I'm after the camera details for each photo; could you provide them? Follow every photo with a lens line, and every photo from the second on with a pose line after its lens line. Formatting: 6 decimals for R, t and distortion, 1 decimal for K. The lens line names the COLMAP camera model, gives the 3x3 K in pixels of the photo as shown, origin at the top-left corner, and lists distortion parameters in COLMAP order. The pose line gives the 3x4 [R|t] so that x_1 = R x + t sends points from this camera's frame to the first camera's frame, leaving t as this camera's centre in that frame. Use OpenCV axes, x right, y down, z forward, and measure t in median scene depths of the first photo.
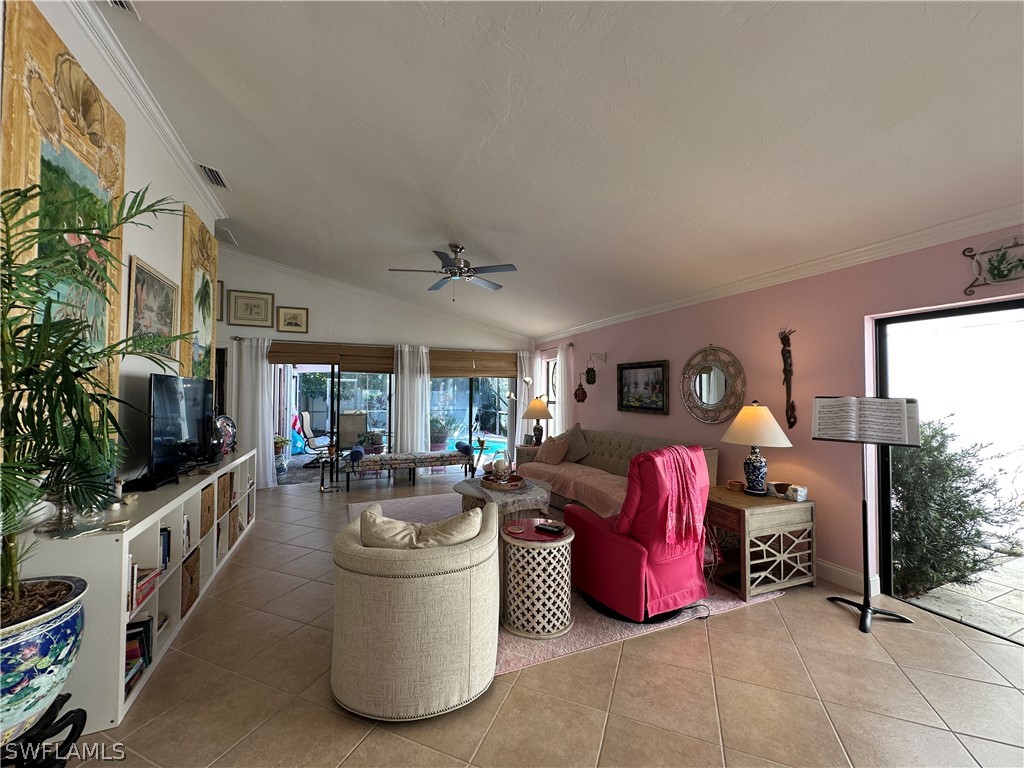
lens RADIAL K [[407.4, 0, 511.1], [0, 407.4, 382.5], [0, 0, 1]] dist [-0.000669, 0.000296]
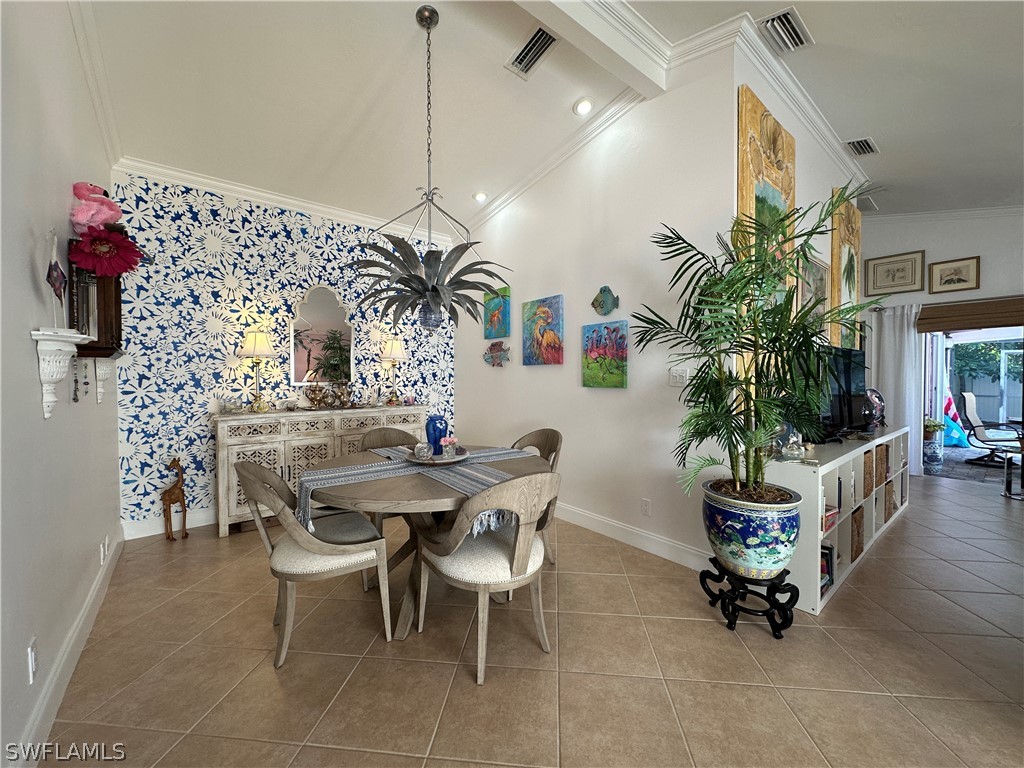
lens RADIAL K [[407.4, 0, 511.1], [0, 407.4, 382.5], [0, 0, 1]] dist [-0.000669, 0.000296]
pose [[0.277799, 0.012741, -0.960555, -0.003365], [0.029180, 0.999339, 0.021695, 0.020989], [0.960196, -0.034056, 0.277244, -0.104934]]
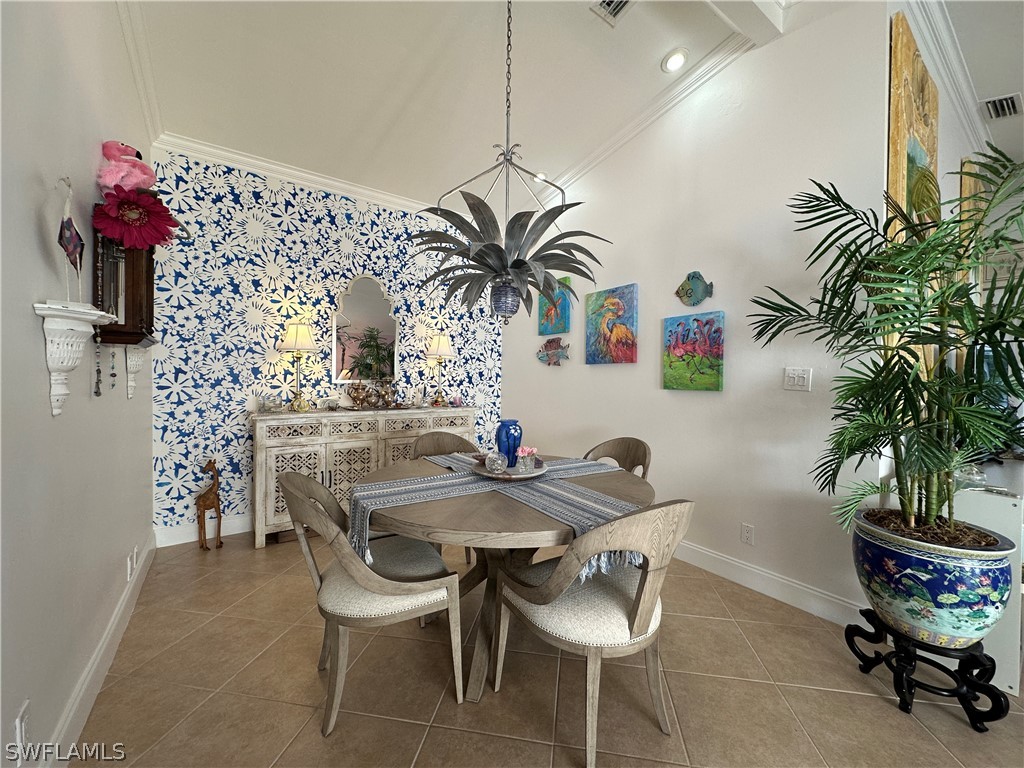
lens RADIAL K [[407.4, 0, 511.1], [0, 407.4, 382.5], [0, 0, 1]] dist [-0.000669, 0.000296]
pose [[0.218908, 0.009793, -0.975696, -0.117790], [0.015296, 0.999792, 0.013466, 0.026623], [0.975626, -0.017872, 0.218712, -0.151010]]
